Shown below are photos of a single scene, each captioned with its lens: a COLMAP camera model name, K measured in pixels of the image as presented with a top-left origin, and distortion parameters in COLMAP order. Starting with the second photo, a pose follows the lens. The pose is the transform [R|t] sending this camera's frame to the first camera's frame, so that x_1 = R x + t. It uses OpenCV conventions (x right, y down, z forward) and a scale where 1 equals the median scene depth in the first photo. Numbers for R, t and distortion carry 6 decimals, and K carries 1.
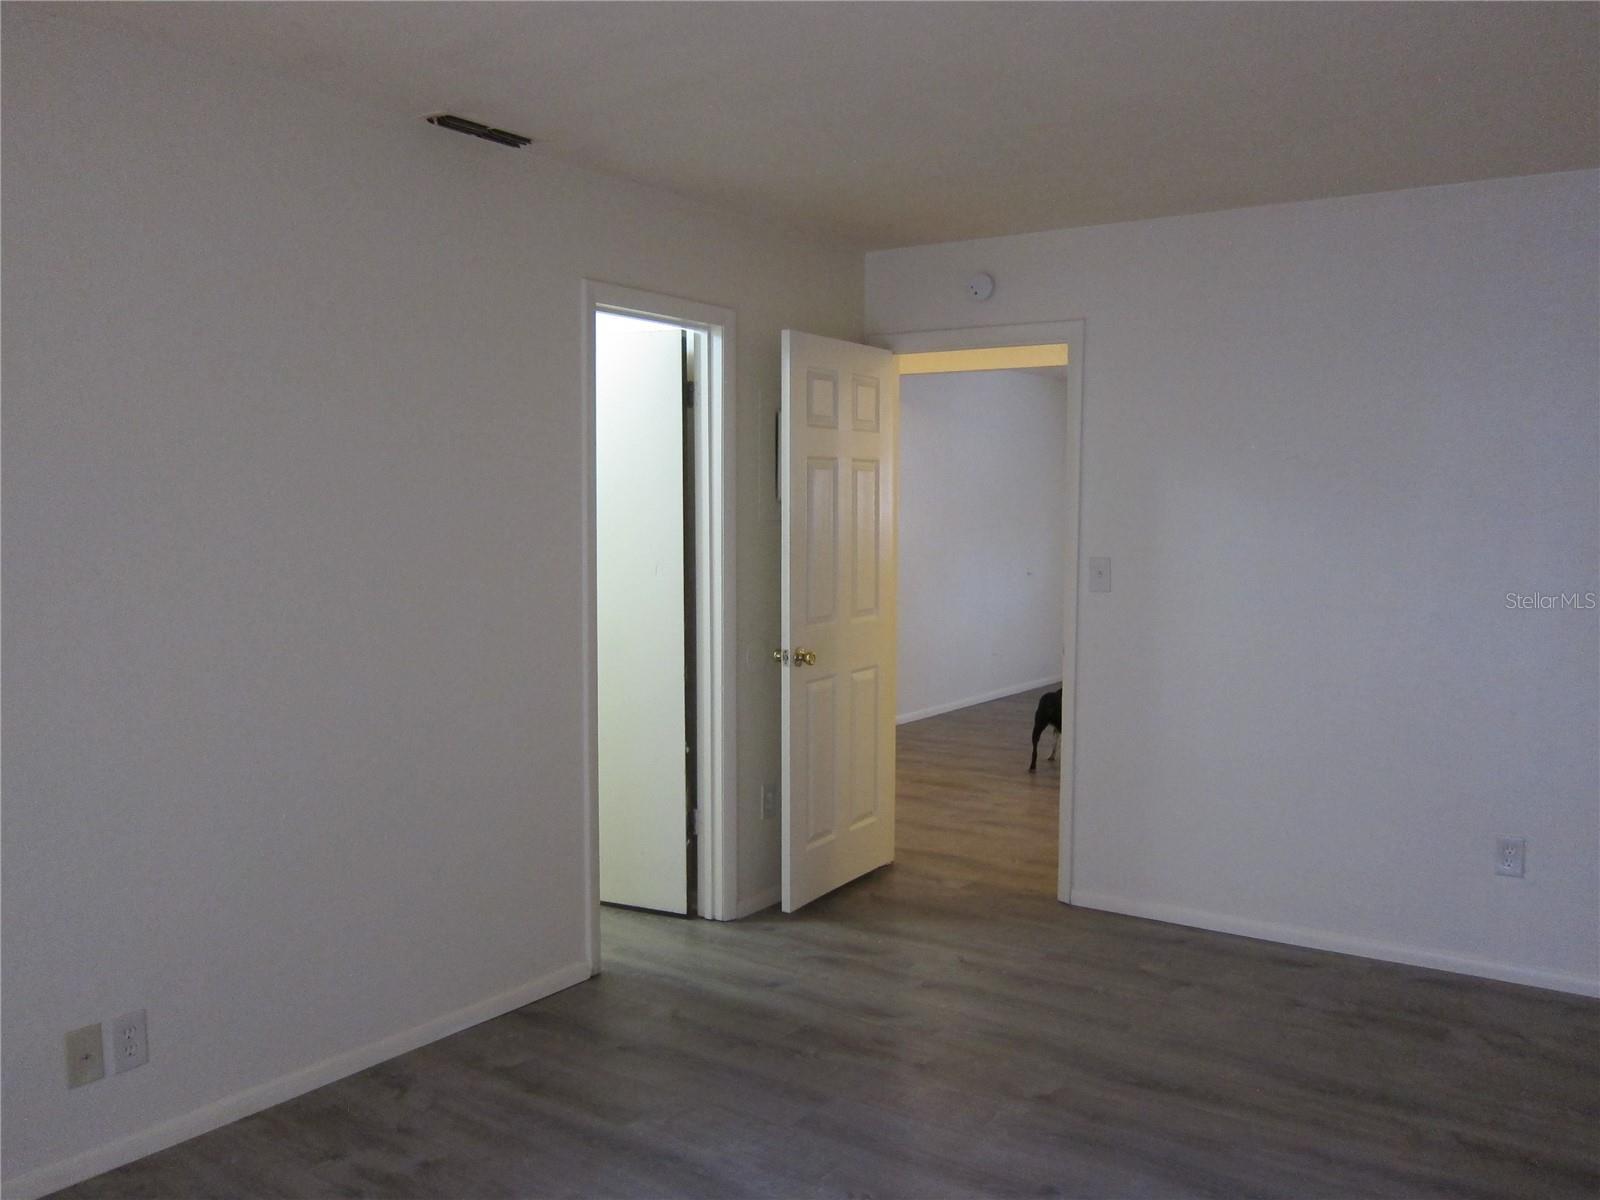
lens RADIAL K [[1343.1, 0, 813.0], [0, 1343.1, 602.7], [0, 0, 1]] dist [-0.062756, 0.018640]
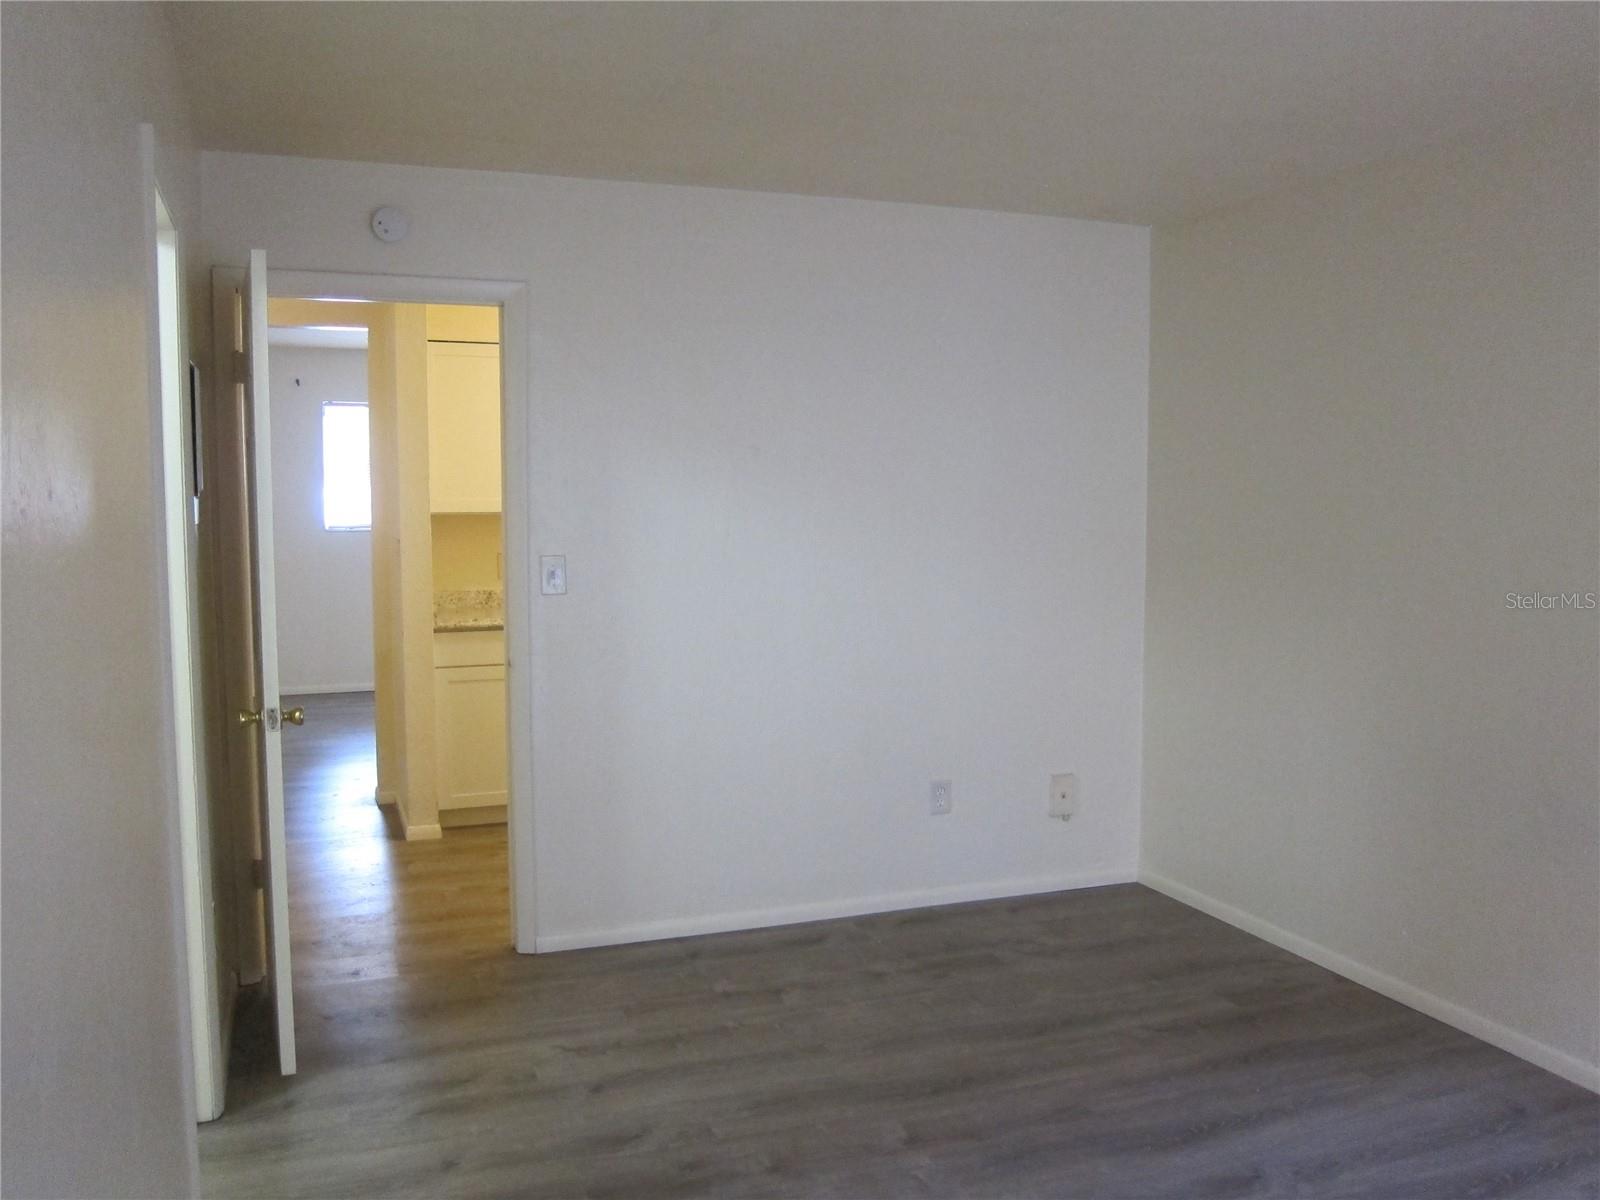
lens RADIAL K [[1343.1, 0, 799.5], [0, 1343.1, 603.8], [0, 0, 1]] dist [-0.062756, 0.018640]
pose [[0.576915, -0.078760, 0.812998, -0.476223], [0.066868, 0.996553, 0.049092, -0.039581], [-0.814063, 0.026042, 0.580193, 0.417541]]
